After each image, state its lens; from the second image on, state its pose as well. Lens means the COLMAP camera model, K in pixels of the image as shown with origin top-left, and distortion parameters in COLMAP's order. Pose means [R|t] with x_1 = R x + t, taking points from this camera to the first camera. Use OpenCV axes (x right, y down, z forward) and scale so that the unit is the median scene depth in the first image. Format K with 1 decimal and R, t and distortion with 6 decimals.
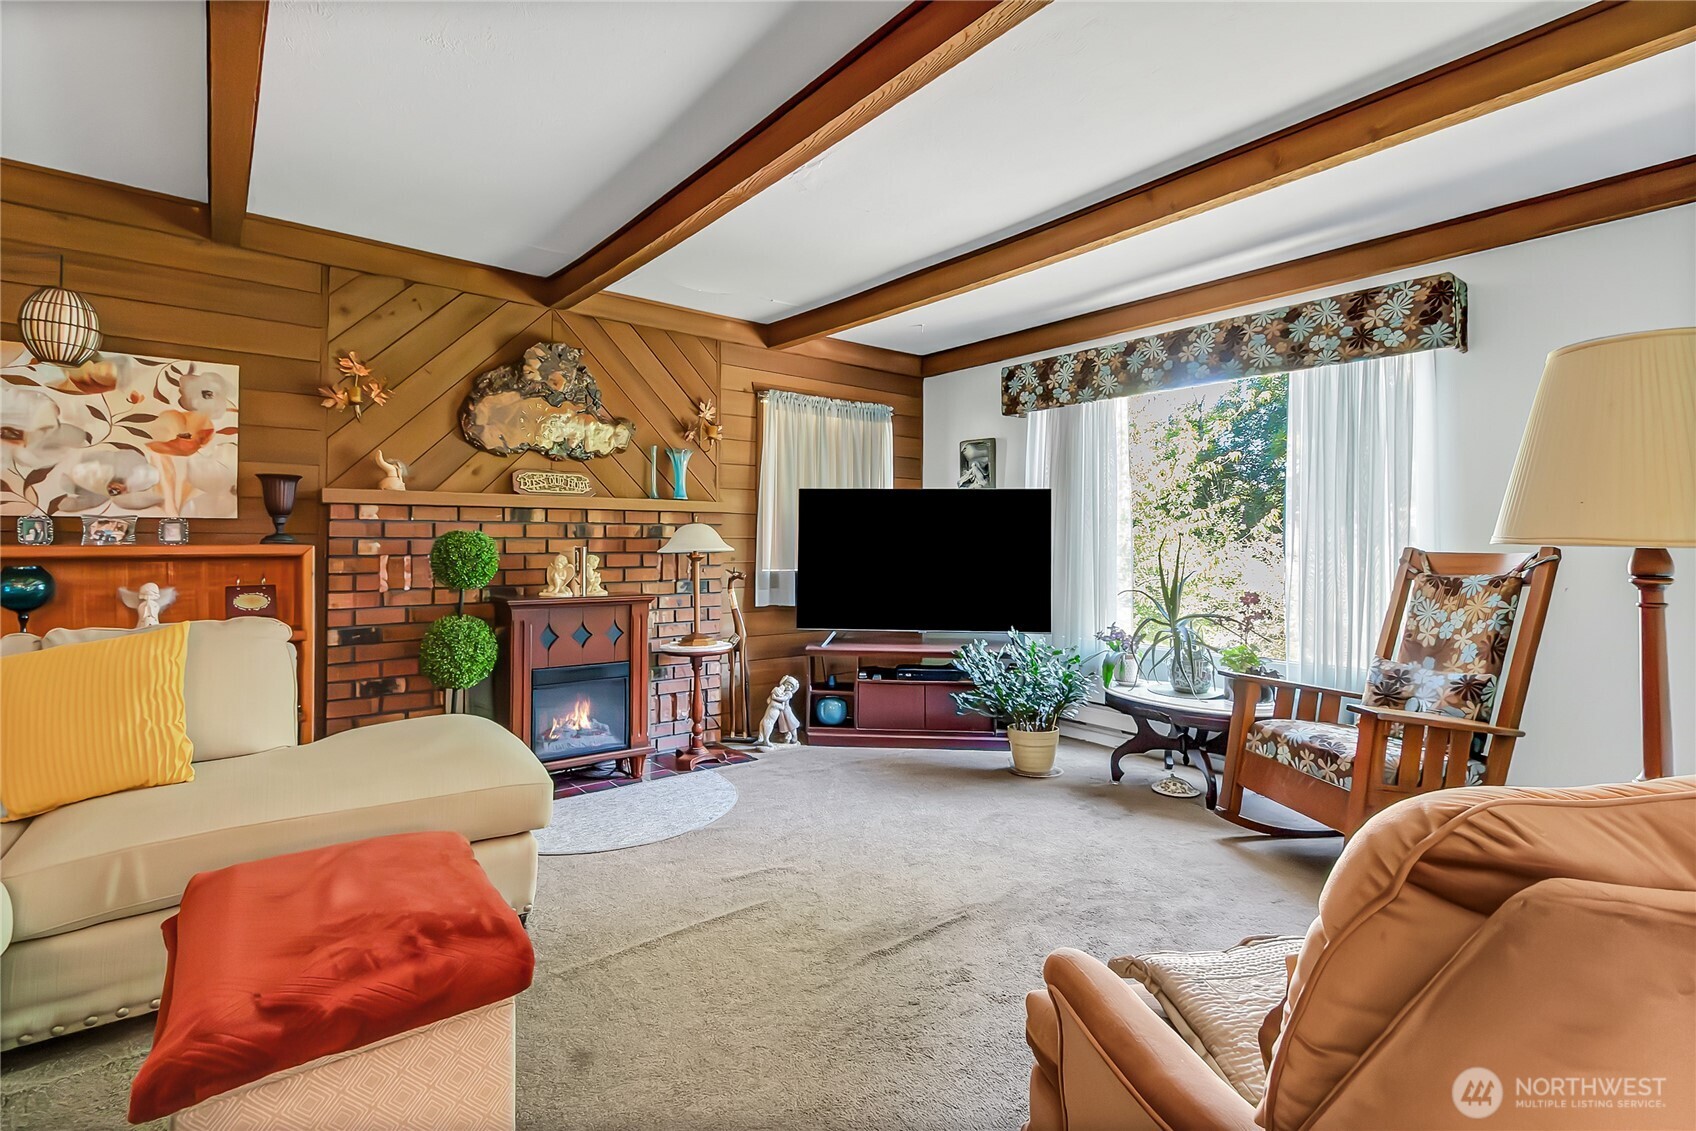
lens RADIAL K [[786.5, 0, 850.2], [0, 786.5, 543.4], [0, 0, 1]] dist [-0.001833, -0.000230]
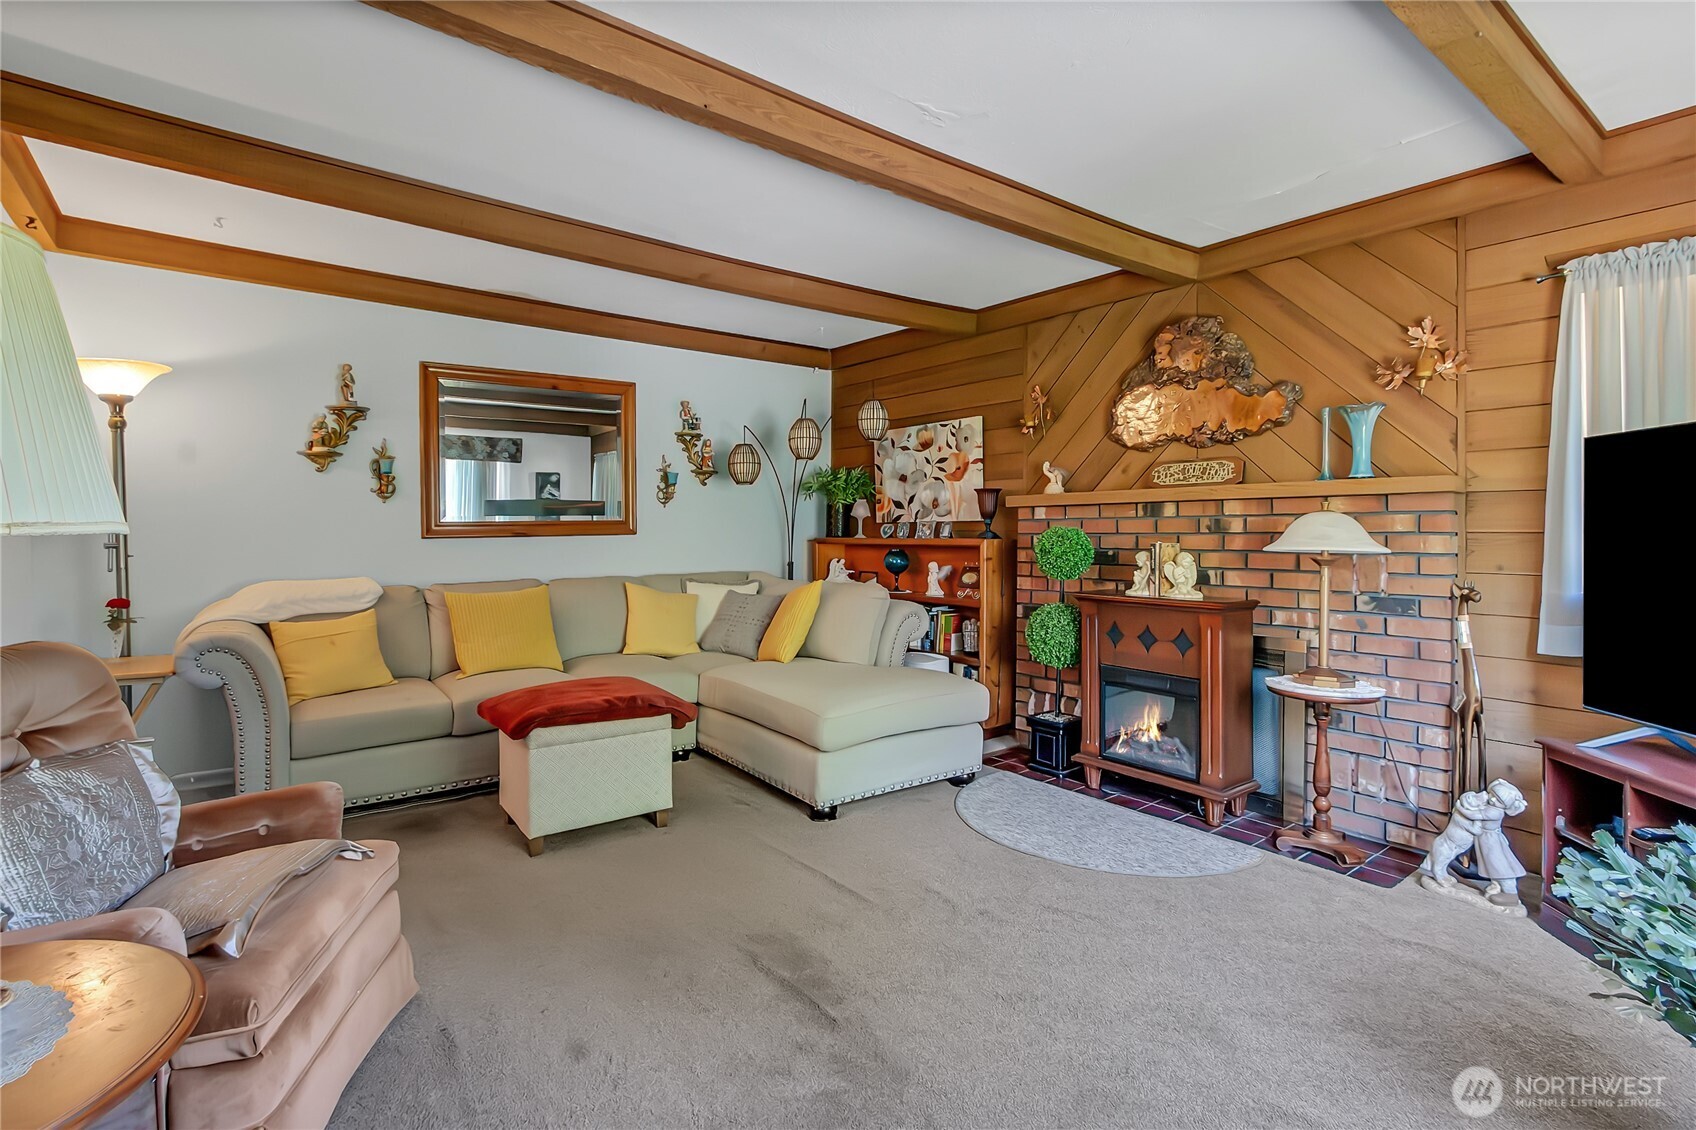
lens RADIAL K [[811.4, 0, 849.3], [0, 811.4, 533.6], [0, 0, 1]] dist [-0.001813, -0.000195]
pose [[-0.030055, -0.002833, -0.999544, 0.668998], [-0.005308, 0.999982, -0.002675, -0.002060], [0.999534, 0.005225, -0.030069, 0.735408]]
